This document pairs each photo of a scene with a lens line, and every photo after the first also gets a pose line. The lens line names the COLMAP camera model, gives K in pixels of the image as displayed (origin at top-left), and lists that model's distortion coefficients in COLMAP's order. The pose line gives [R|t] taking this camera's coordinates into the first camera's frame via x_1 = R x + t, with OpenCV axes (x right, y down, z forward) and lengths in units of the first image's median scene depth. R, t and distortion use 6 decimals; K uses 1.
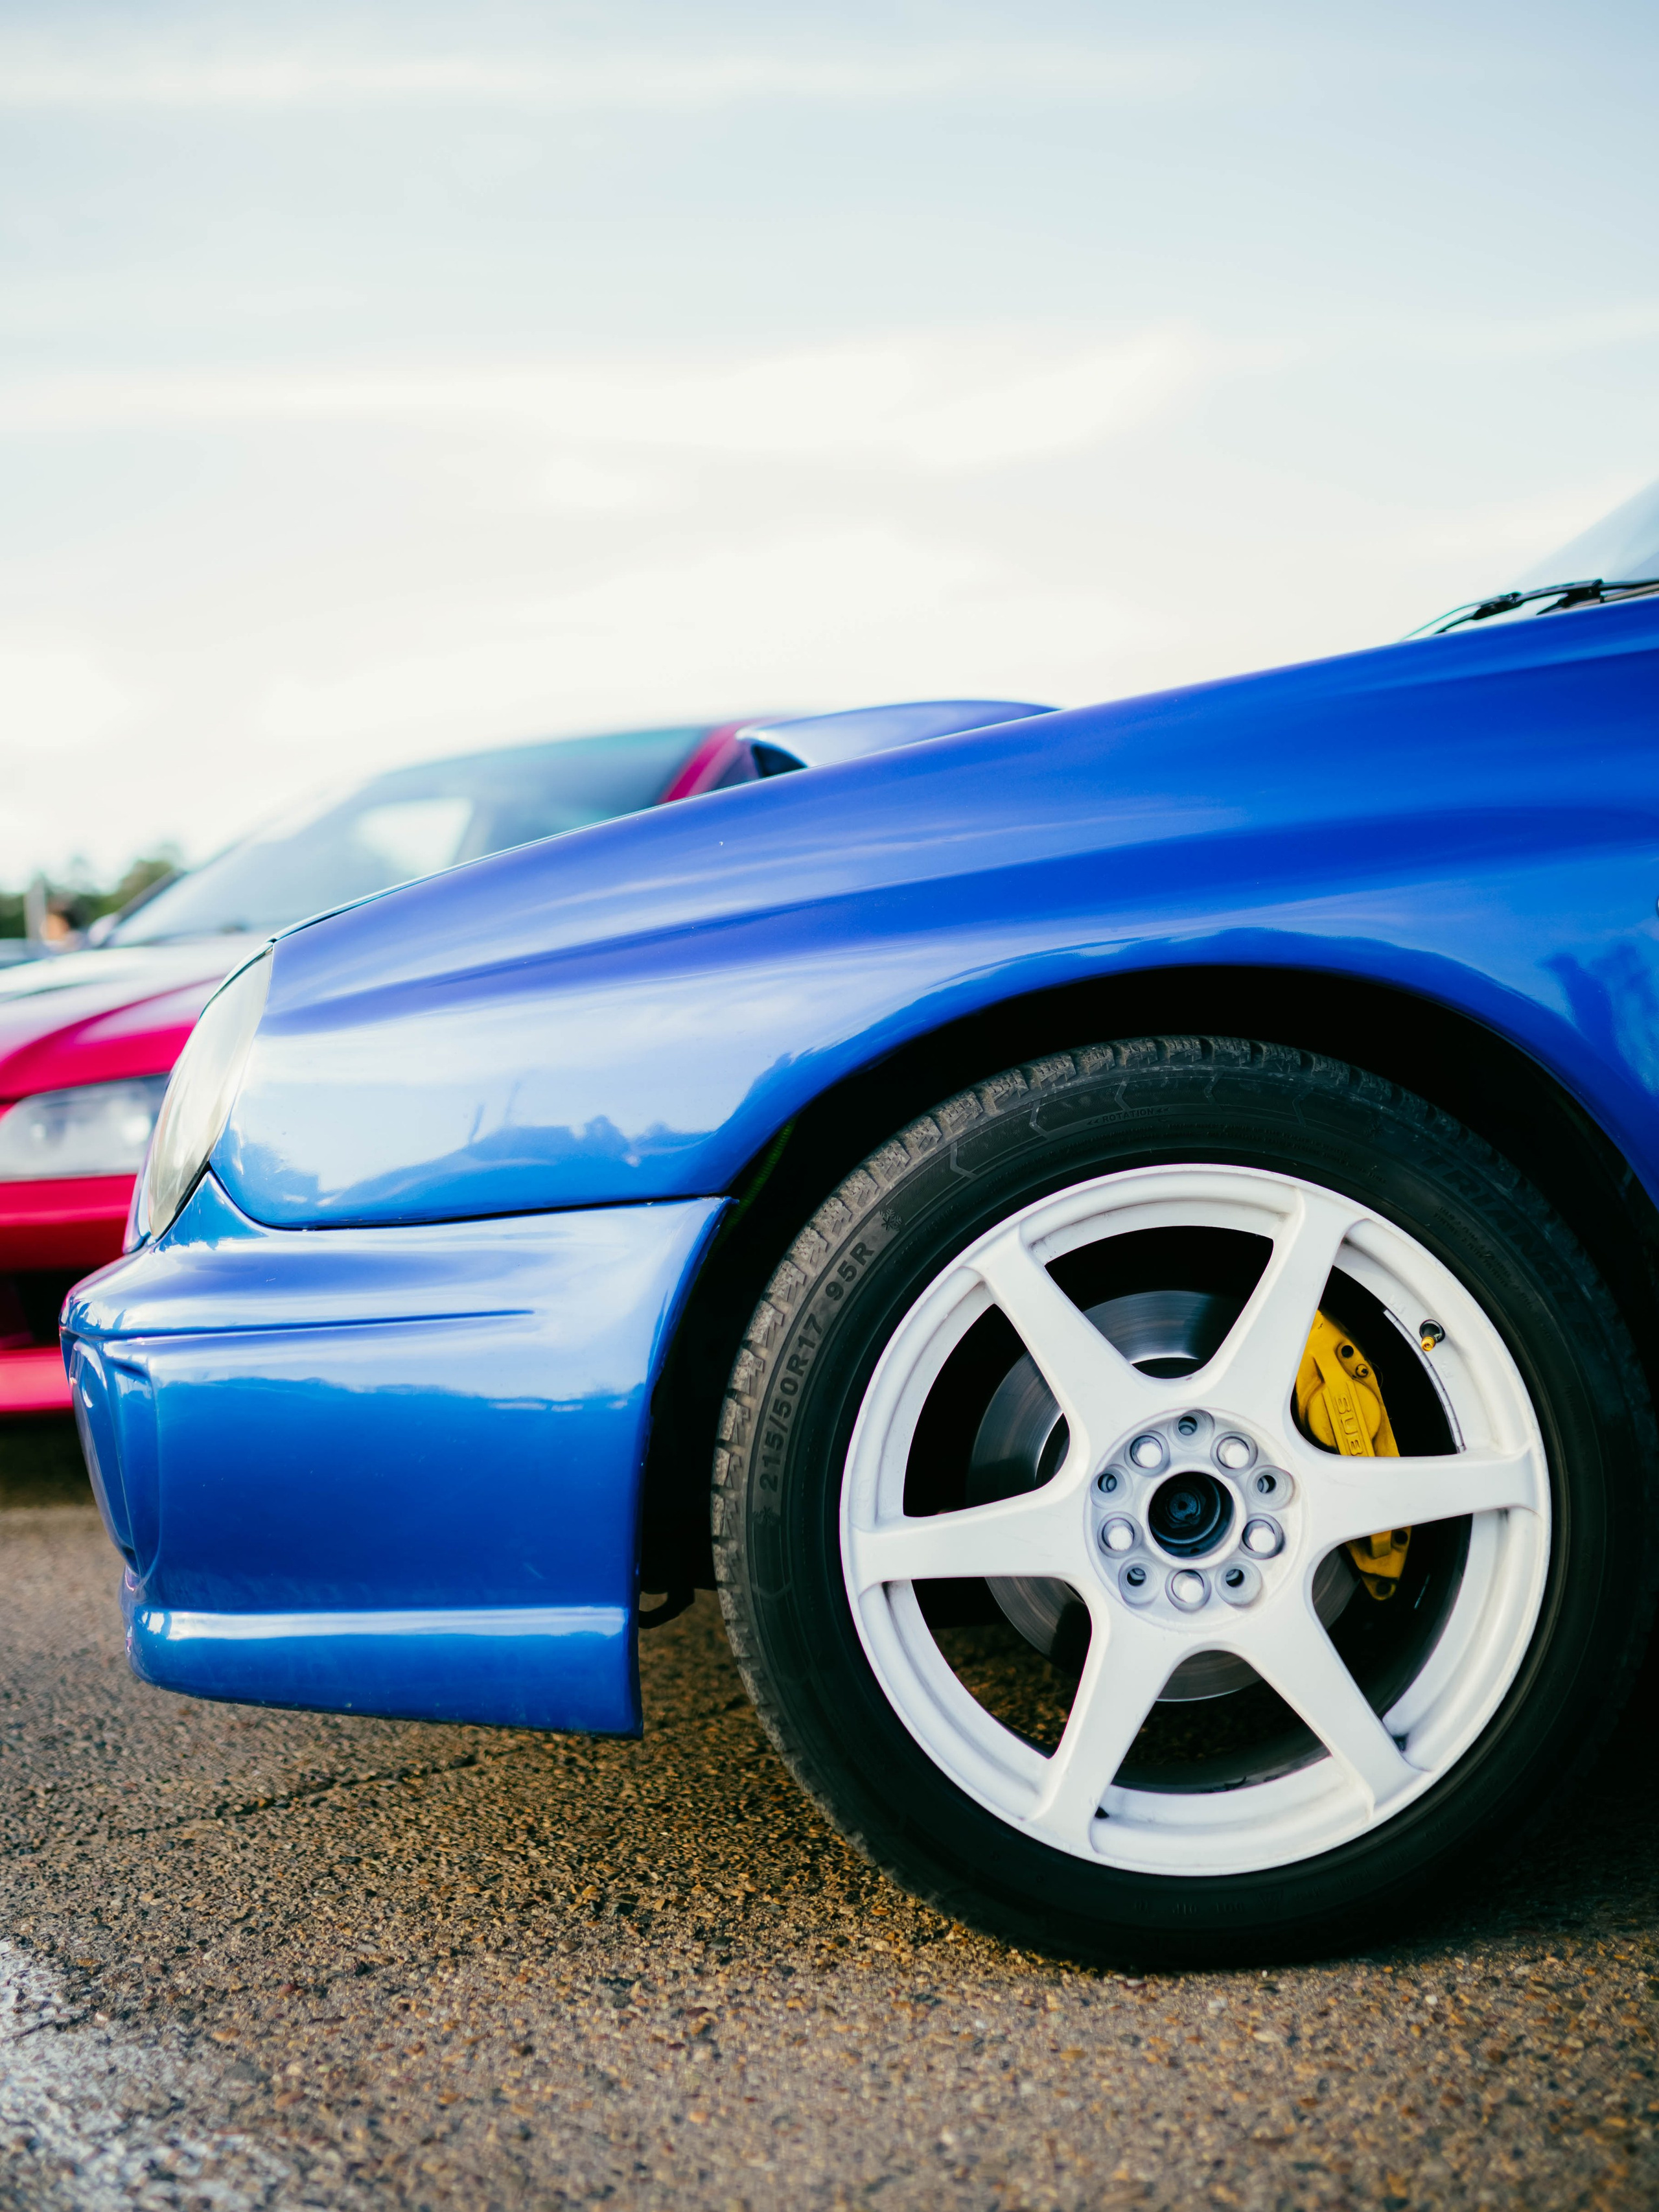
lens RADIAL K [[2328.3, 0, 829.5], [0, 2328.3, 1106.0], [0, 0, 1]] dist [-0.085798, 0.110289]
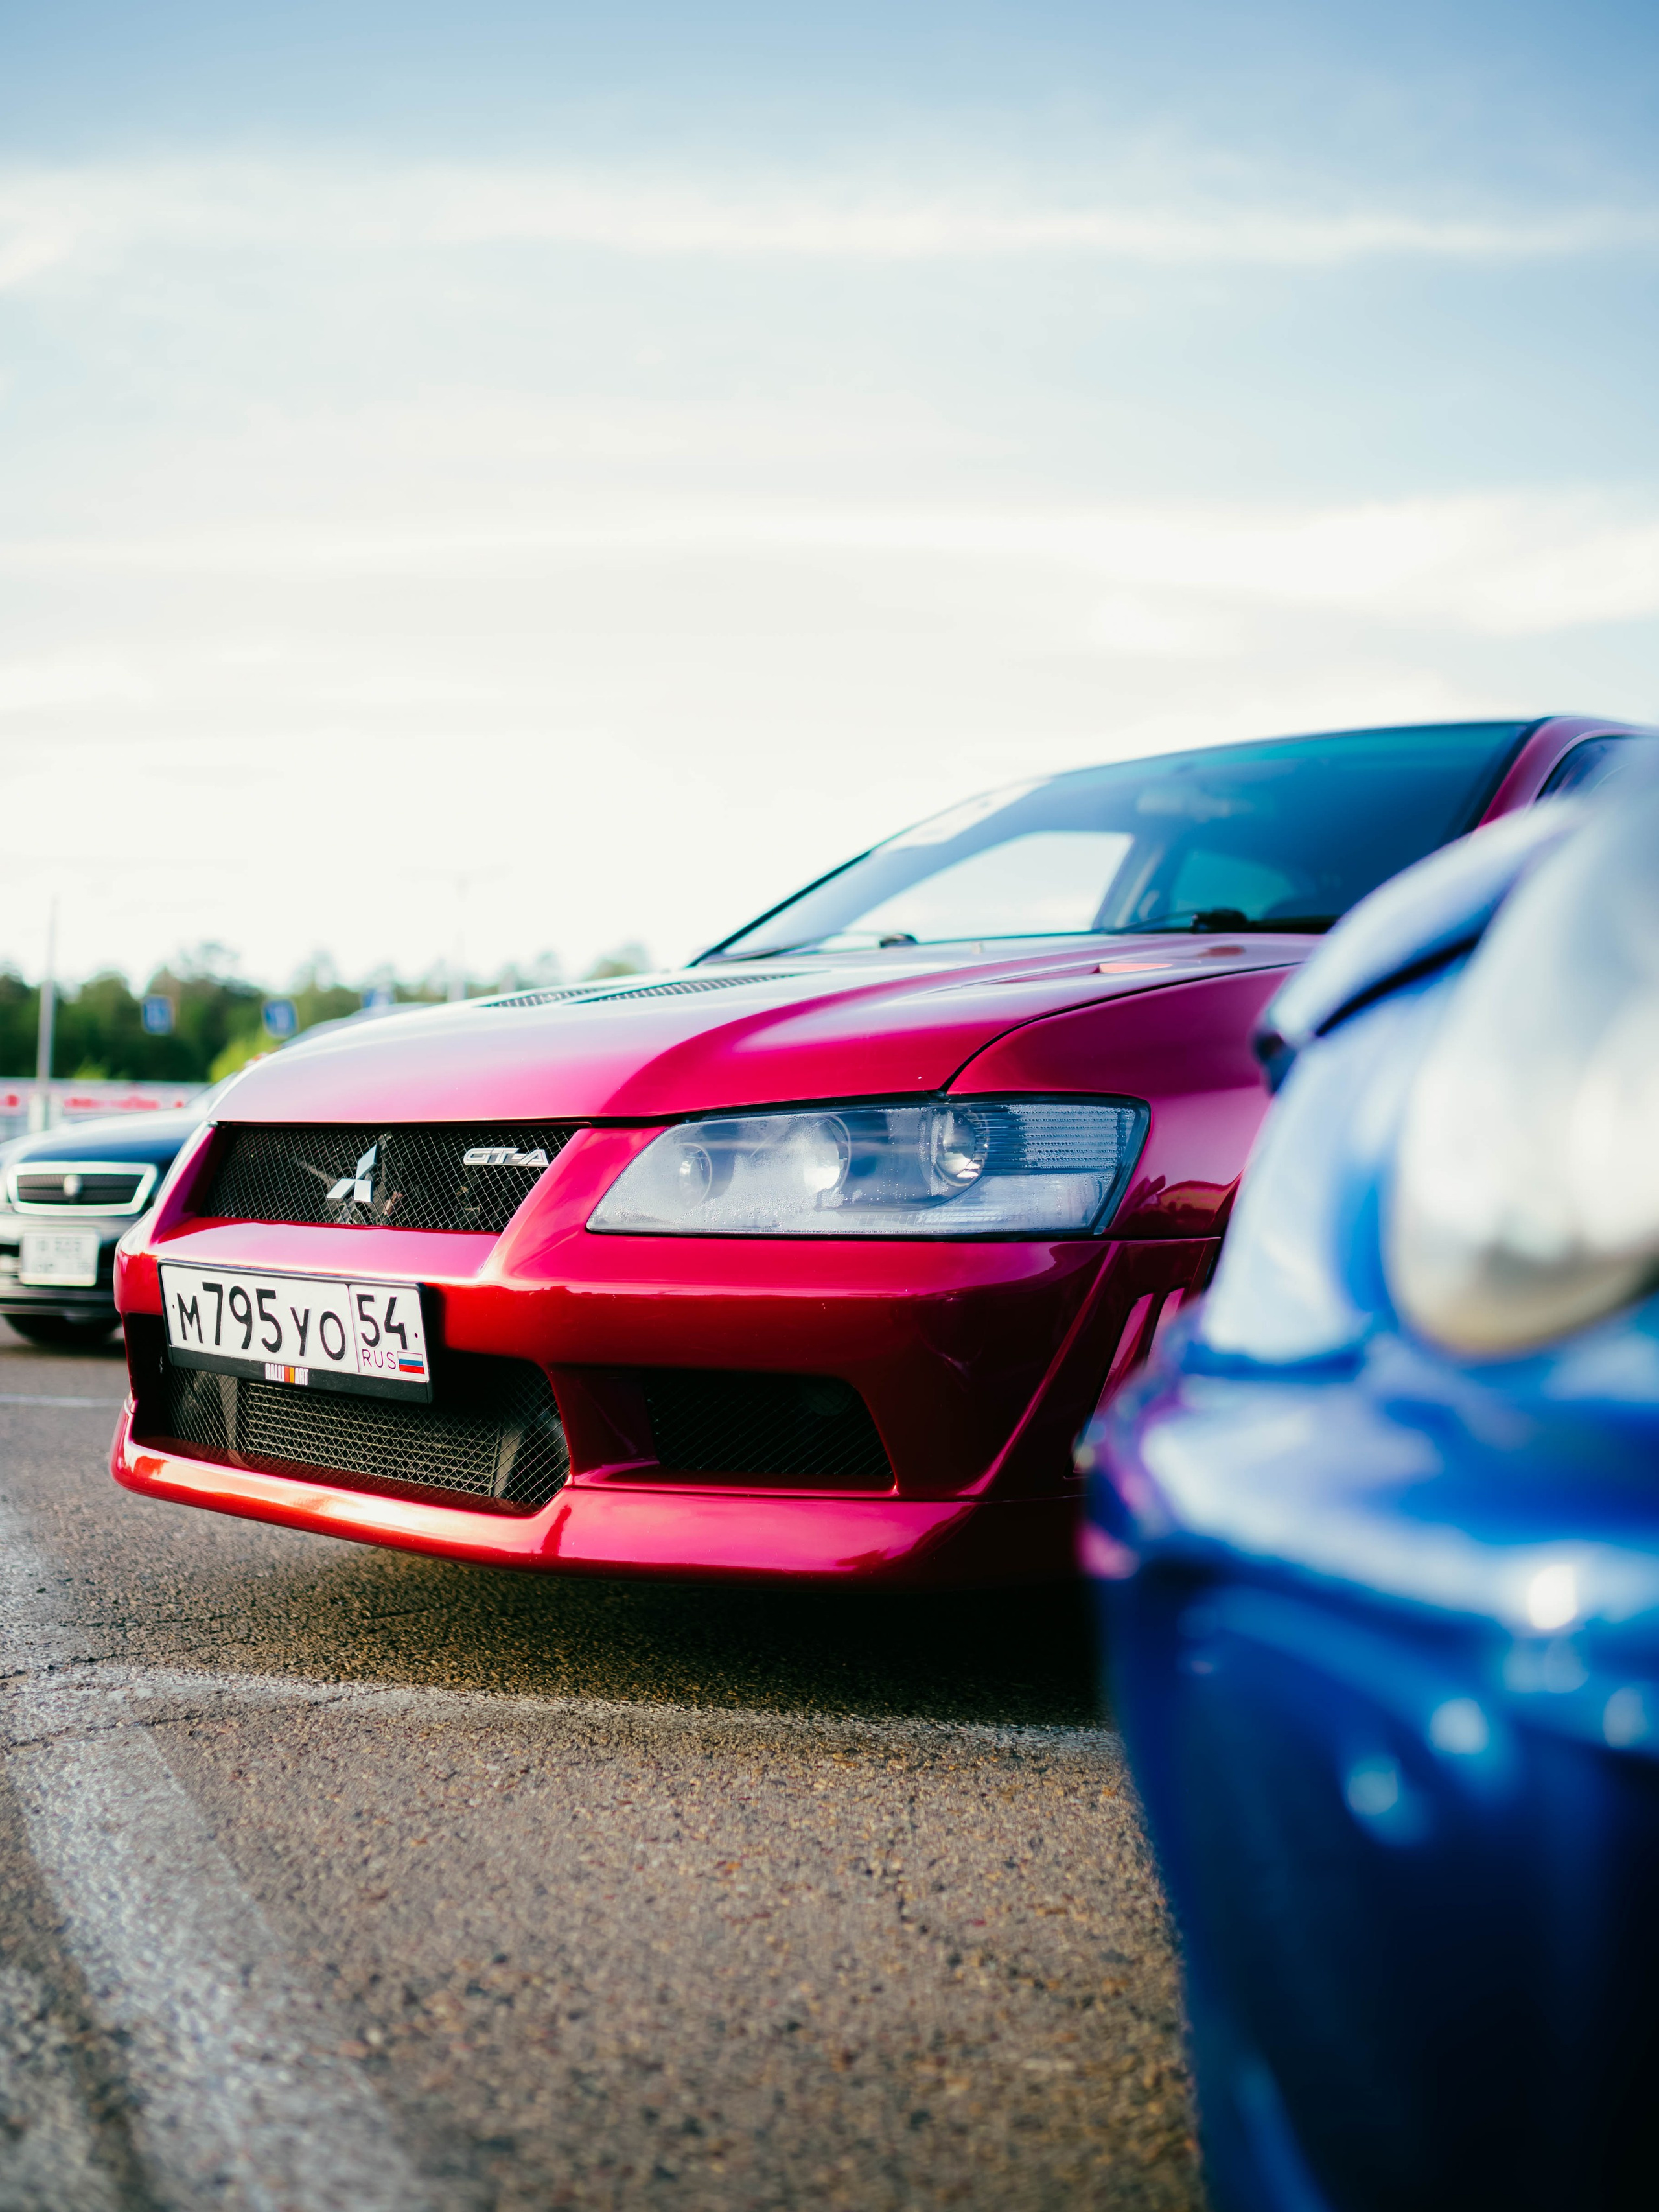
lens RADIAL K [[2328.3, 0, 829.5], [0, 2328.3, 1106.0], [0, 0, 1]] dist [-0.085798, 0.110289]
pose [[0.979444, 0.069456, -0.189380, -0.355480], [-0.080685, 0.995370, -0.052235, 0.053092], [0.184875, 0.066442, 0.980513, 0.662509]]
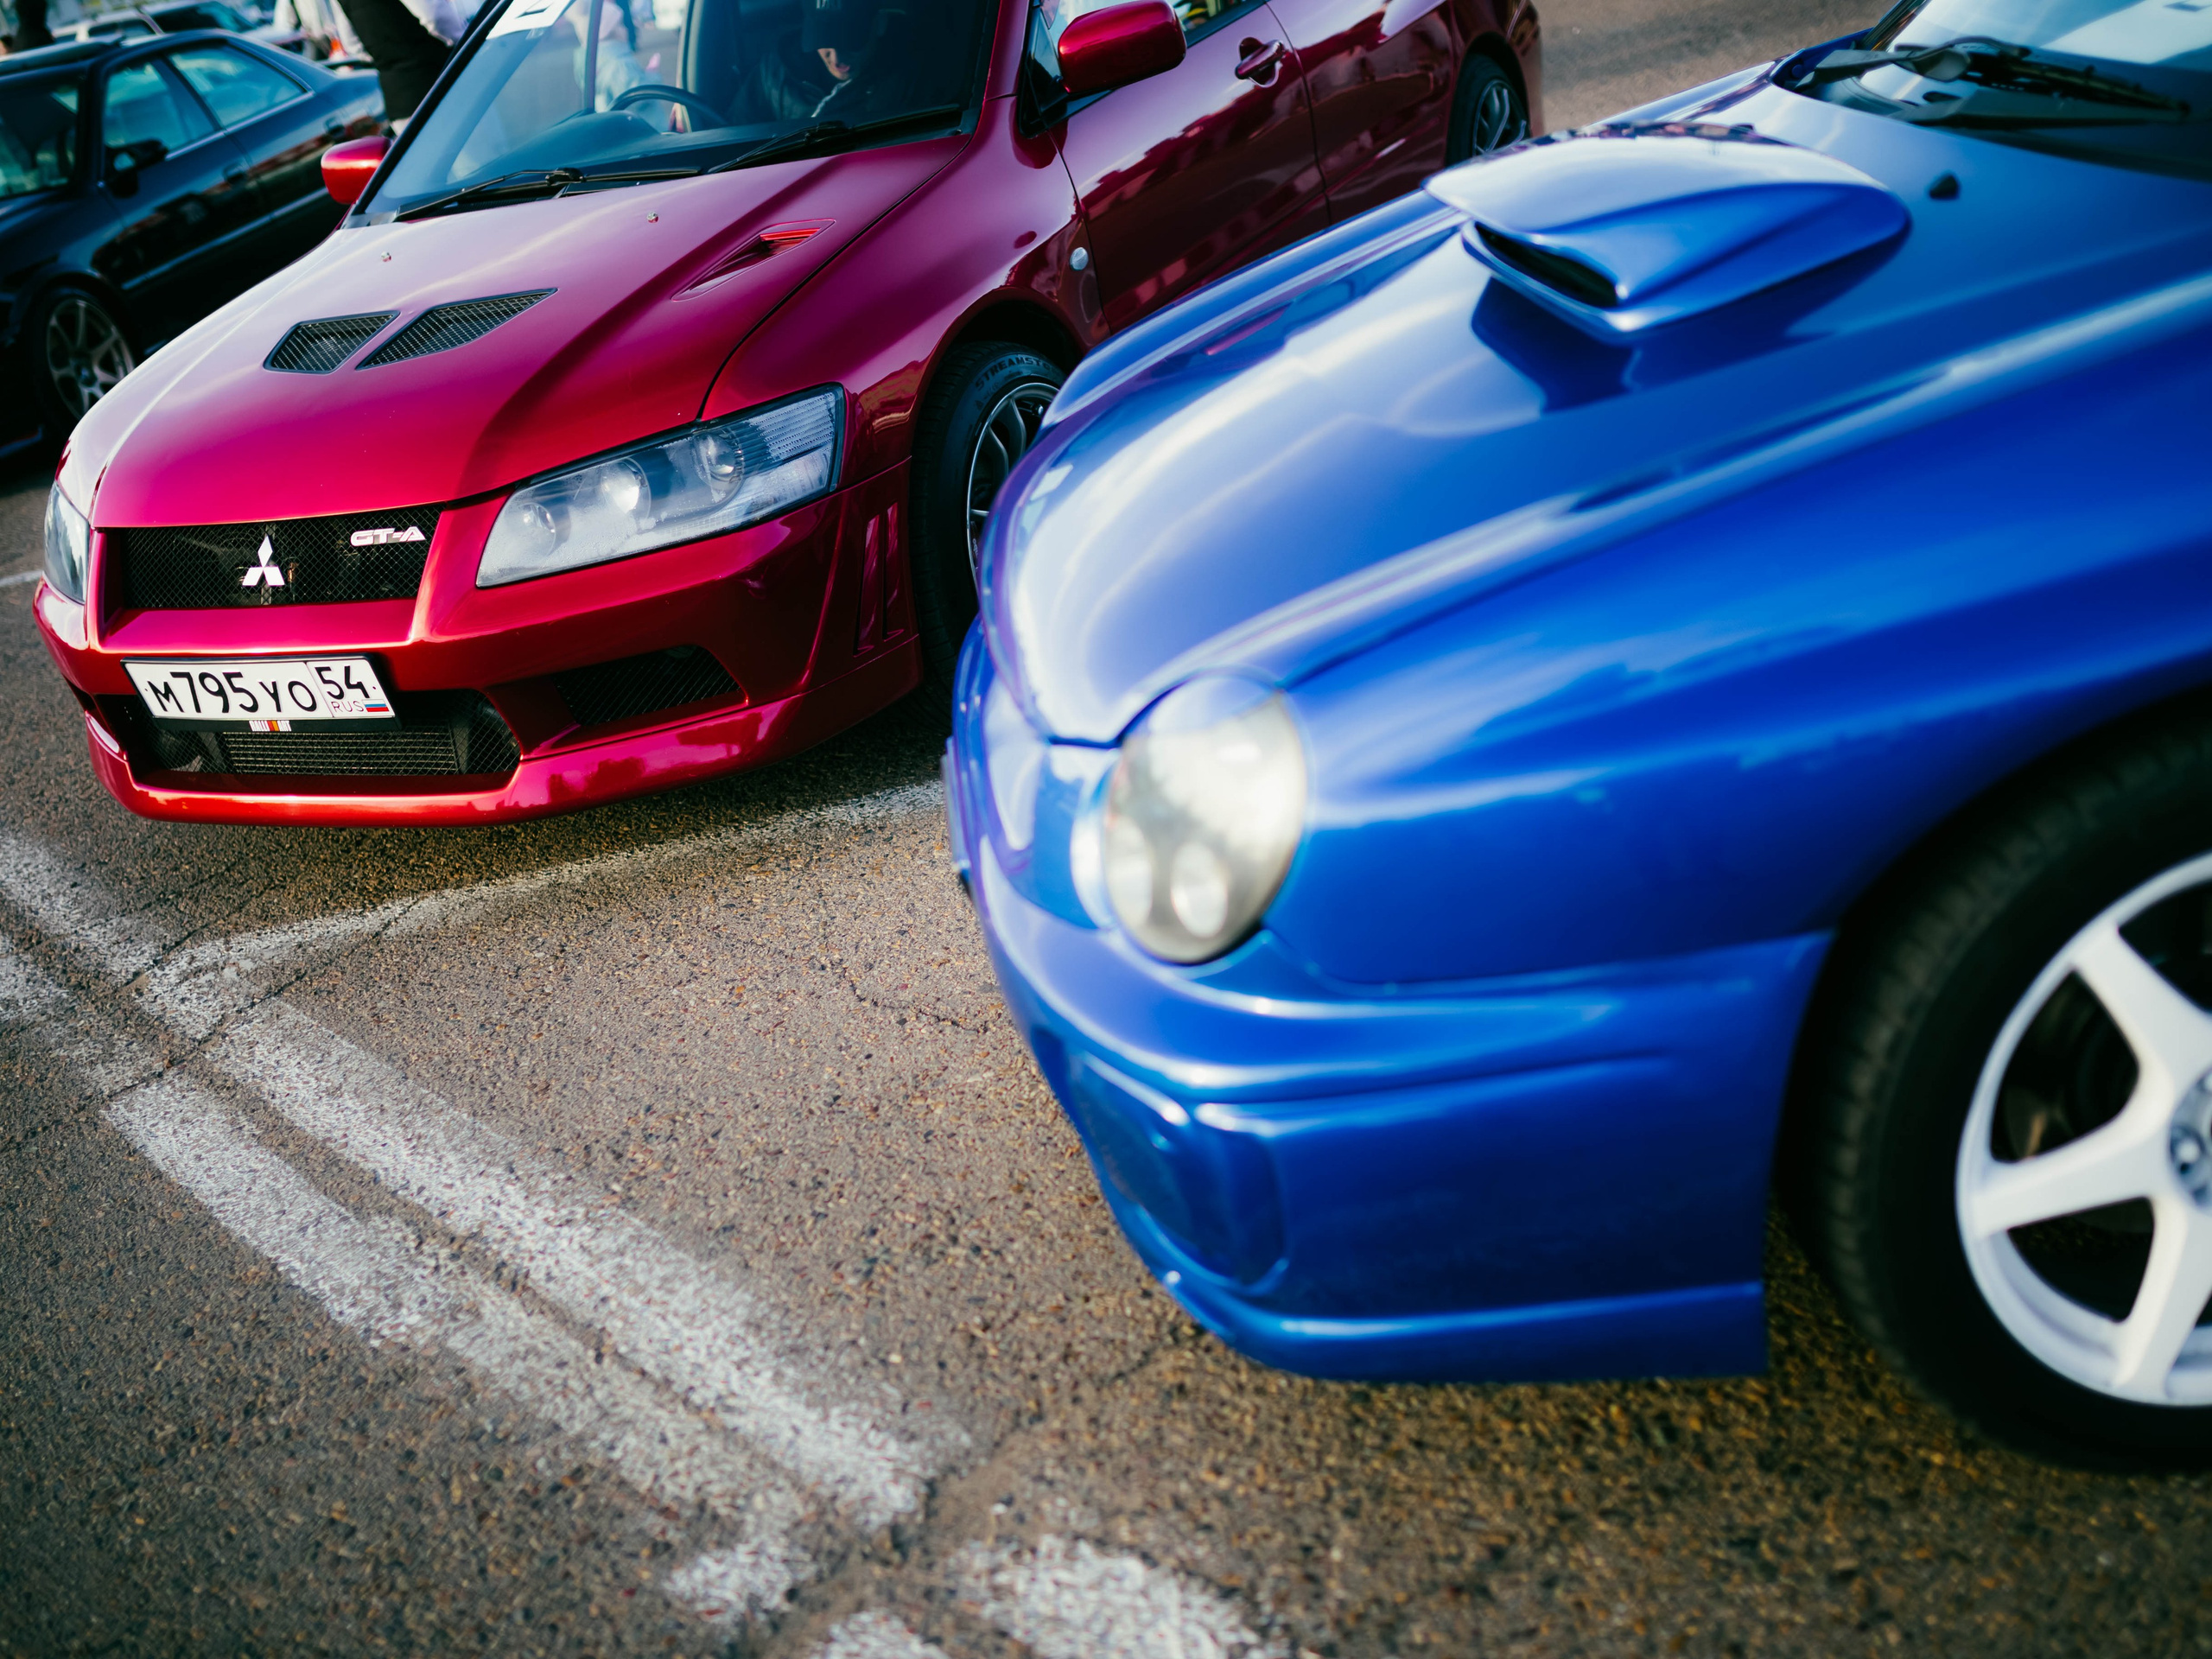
lens RADIAL K [[2328.5, 0, 1106.0], [0, 2328.5, 829.5], [0, 0, 1]] dist [-0.085798, 0.110289]
pose [[0.983193, -0.173189, 0.057767, -0.393284], [0.139604, 0.917093, 0.373431, -0.410359], [-0.117652, -0.359090, 0.925857, 0.082931]]
